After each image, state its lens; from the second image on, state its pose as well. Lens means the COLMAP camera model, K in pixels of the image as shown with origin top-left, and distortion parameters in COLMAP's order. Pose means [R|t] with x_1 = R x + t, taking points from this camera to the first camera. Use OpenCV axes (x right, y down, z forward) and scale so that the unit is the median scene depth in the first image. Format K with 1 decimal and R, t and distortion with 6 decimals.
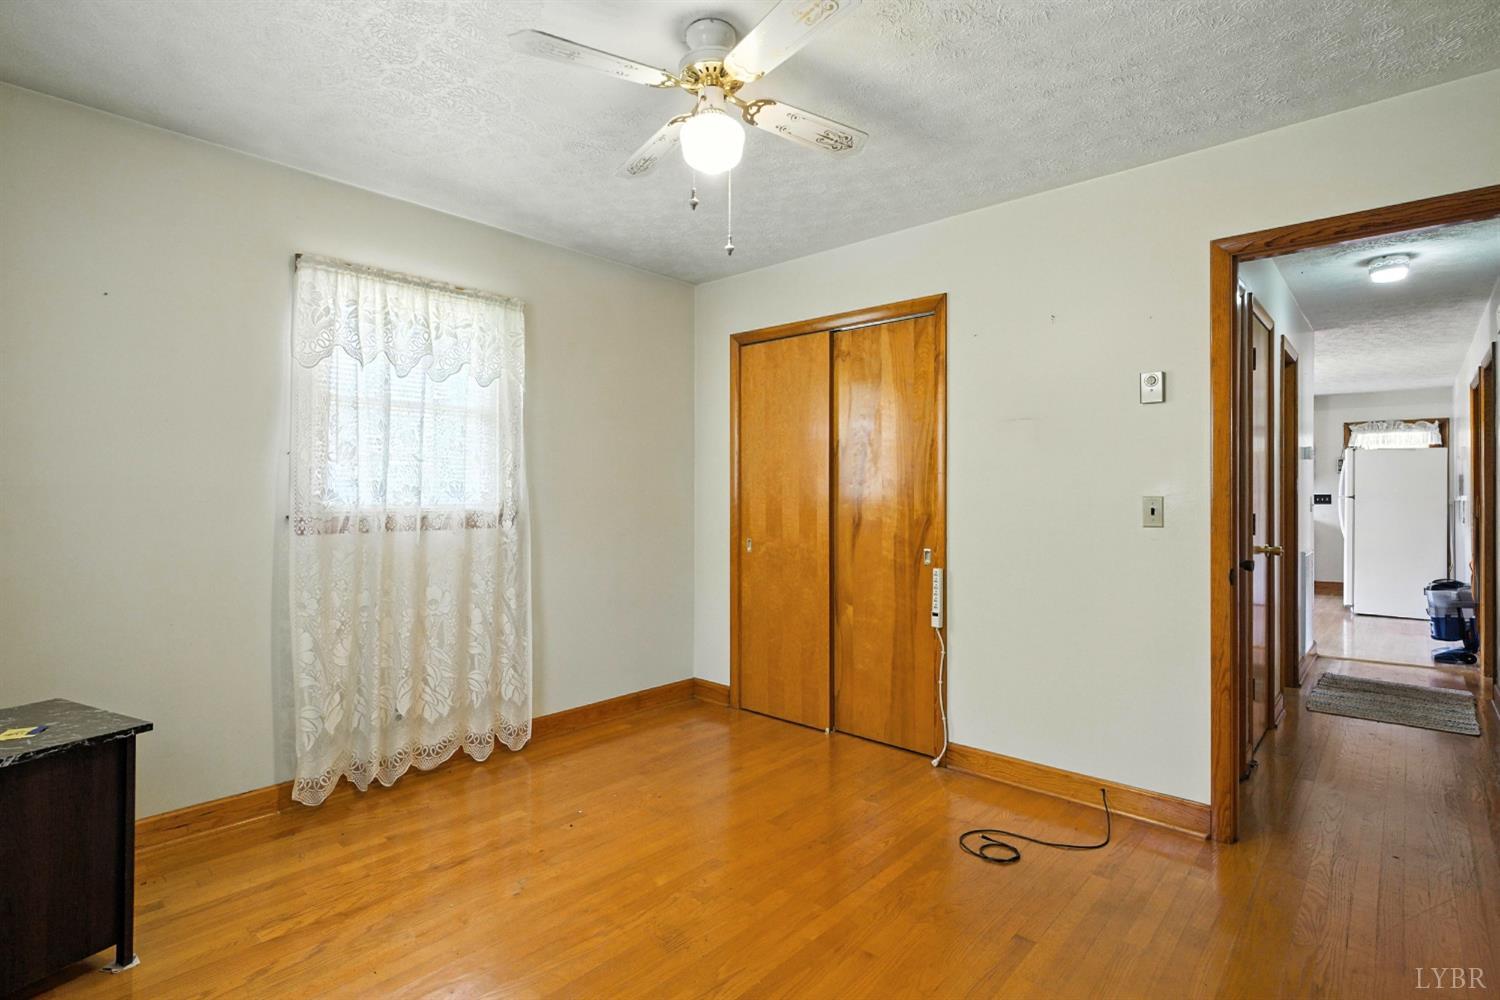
lens RADIAL K [[719.9, 0, 750.7], [0, 719.9, 496.3], [0, 0, 1]] dist [-0.000926, 0.000006]
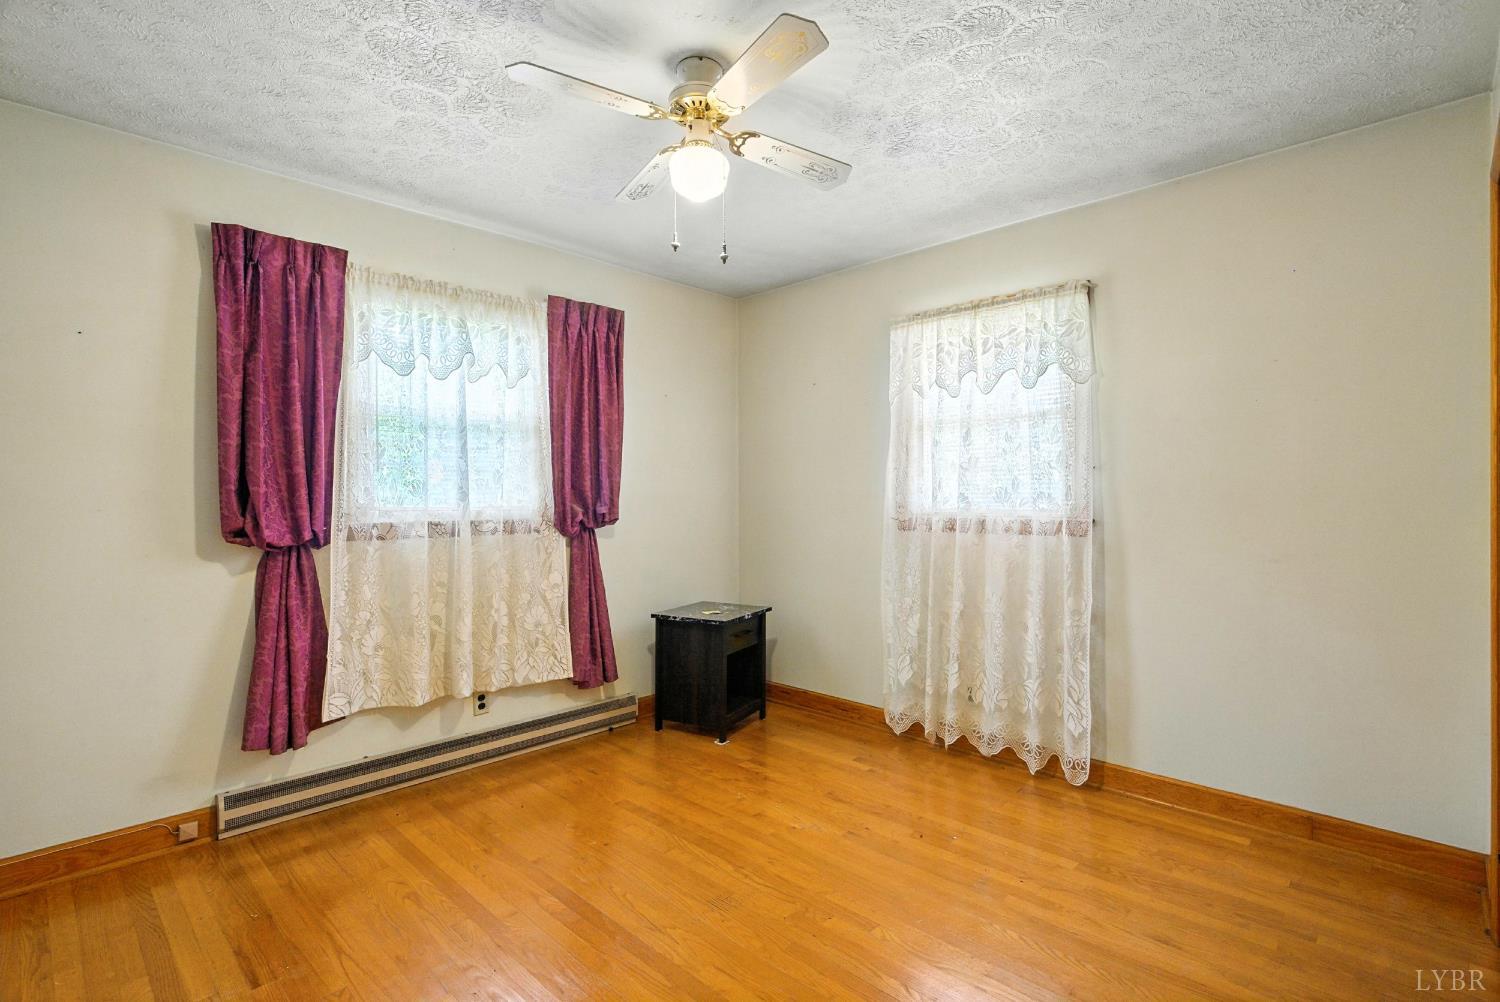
lens RADIAL K [[719.9, 0, 750.7], [0, 719.9, 497.3], [0, 0, 1]] dist [-0.000926, 0.000006]
pose [[-0.031539, 0.004153, -0.999494, 0.633638], [0.003559, 0.999985, 0.004043, -0.011744], [0.999496, -0.003430, -0.031553, 0.681462]]
